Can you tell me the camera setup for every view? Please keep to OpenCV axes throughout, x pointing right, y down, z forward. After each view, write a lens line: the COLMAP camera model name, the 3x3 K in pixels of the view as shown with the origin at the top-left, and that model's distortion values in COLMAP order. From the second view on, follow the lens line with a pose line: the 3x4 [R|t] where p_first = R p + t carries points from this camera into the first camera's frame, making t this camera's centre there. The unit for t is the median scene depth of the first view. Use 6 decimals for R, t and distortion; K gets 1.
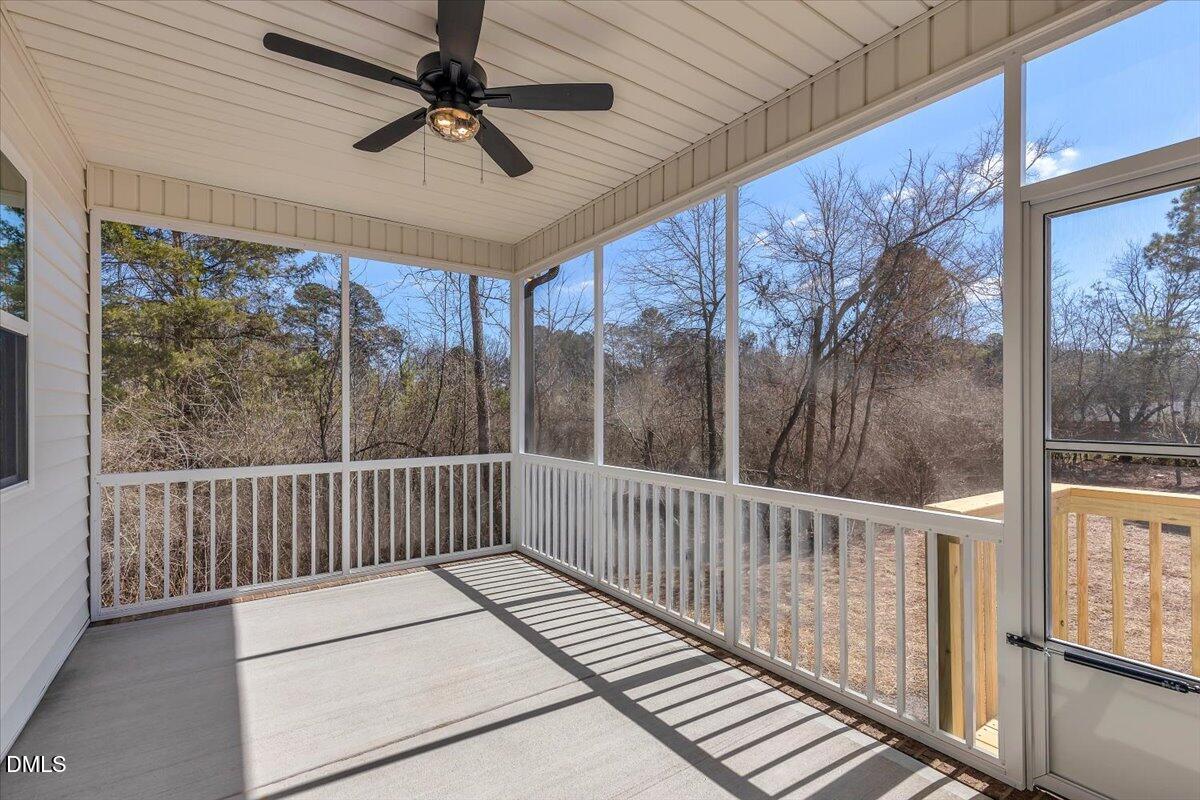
lens RADIAL K [[551.3, 0, 590.2], [0, 551.3, 405.9], [0, 0, 1]] dist [0.009733, 0.000952]
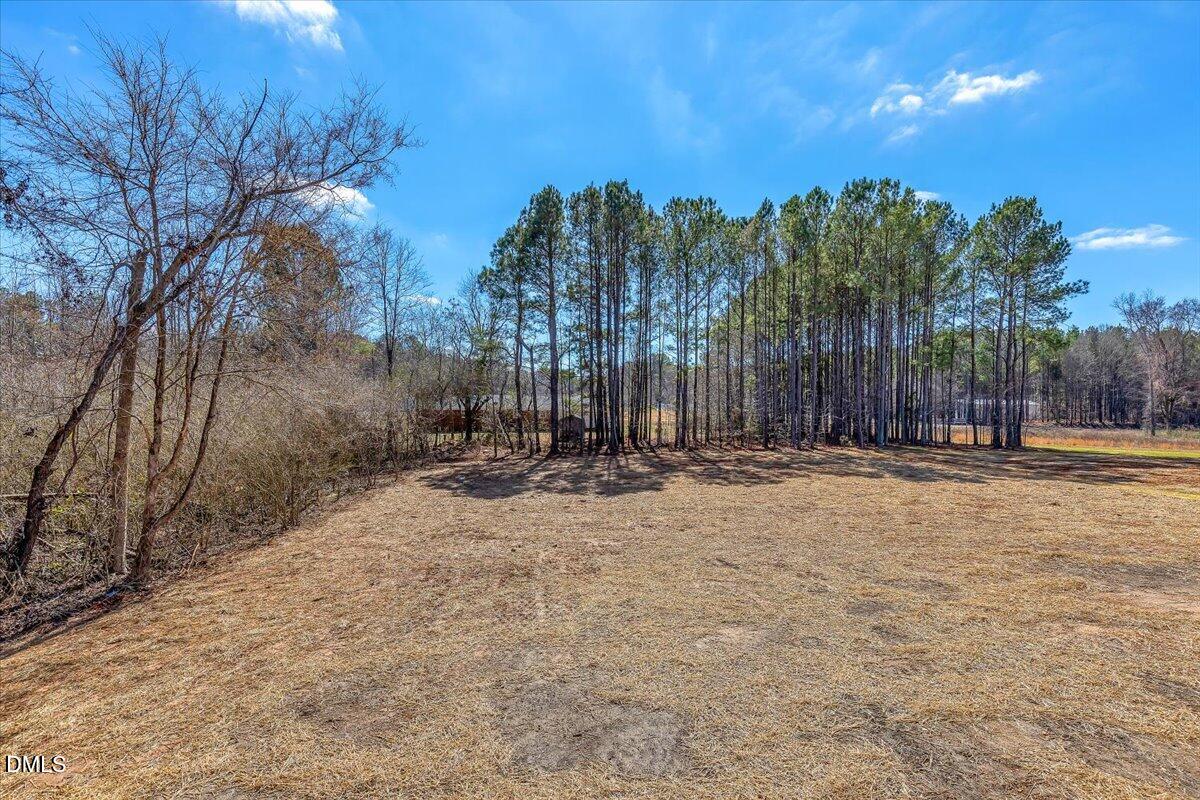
lens RADIAL K [[551.3, 0, 592.1], [0, 551.3, 406.8], [0, 0, 1]] dist [0.009733, 0.000952]
pose [[0.556855, -0.007367, 0.830577, 0.157500], [-0.005460, 0.999907, 0.012530, 0.006222], [-0.830592, -0.011512, 0.556763, 0.135331]]
